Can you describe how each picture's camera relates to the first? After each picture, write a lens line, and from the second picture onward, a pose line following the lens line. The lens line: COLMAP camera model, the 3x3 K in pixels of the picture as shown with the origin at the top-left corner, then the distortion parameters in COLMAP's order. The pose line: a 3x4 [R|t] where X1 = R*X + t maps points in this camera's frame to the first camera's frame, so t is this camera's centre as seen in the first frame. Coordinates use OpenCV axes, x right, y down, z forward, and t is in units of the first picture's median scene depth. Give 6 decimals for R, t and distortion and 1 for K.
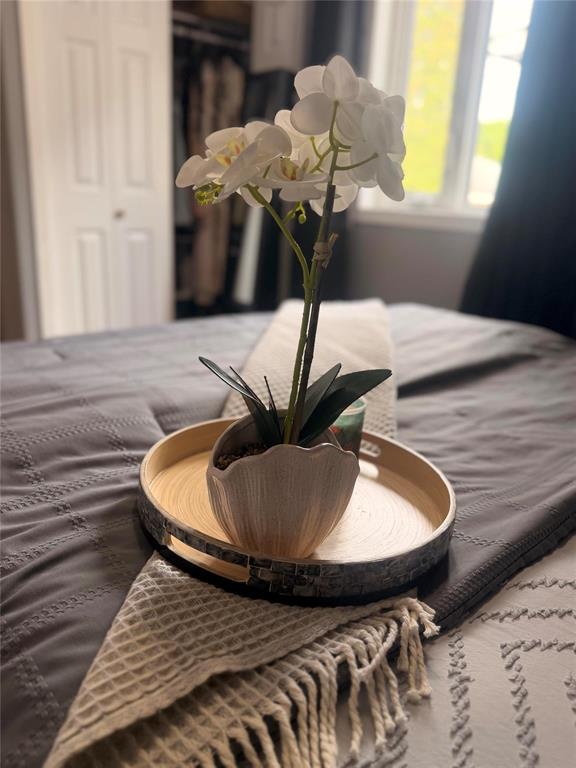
lens RADIAL K [[593.8, 0, 288.0], [0, 593.8, 384.0], [0, 0, 1]] dist [-0.003871, -0.004658]
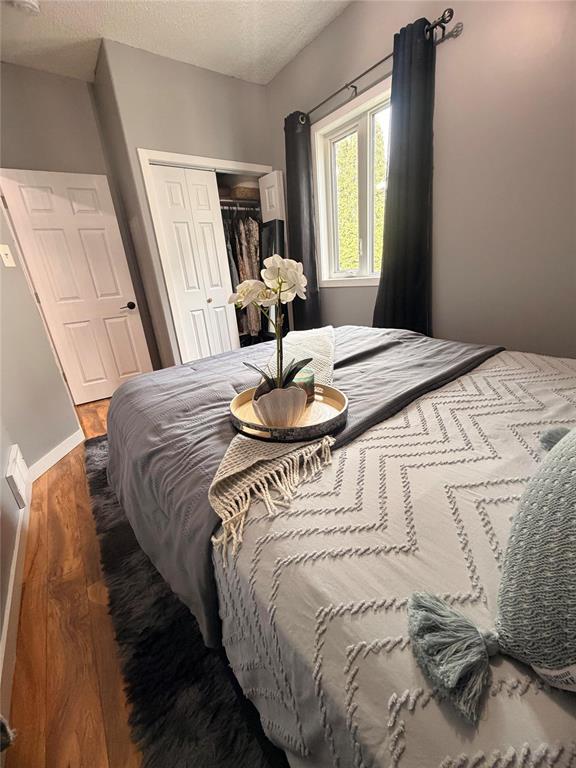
lens RADIAL K [[307.1, 0, 286.7], [0, 307.1, 379.4], [0, 0, 1]] dist [0.001709, -0.000051]
pose [[0.989782, -0.126905, -0.065008, 0.133810], [0.128470, 0.991502, 0.020464, 0.029741], [0.061859, -0.028607, 0.997675, -0.448004]]
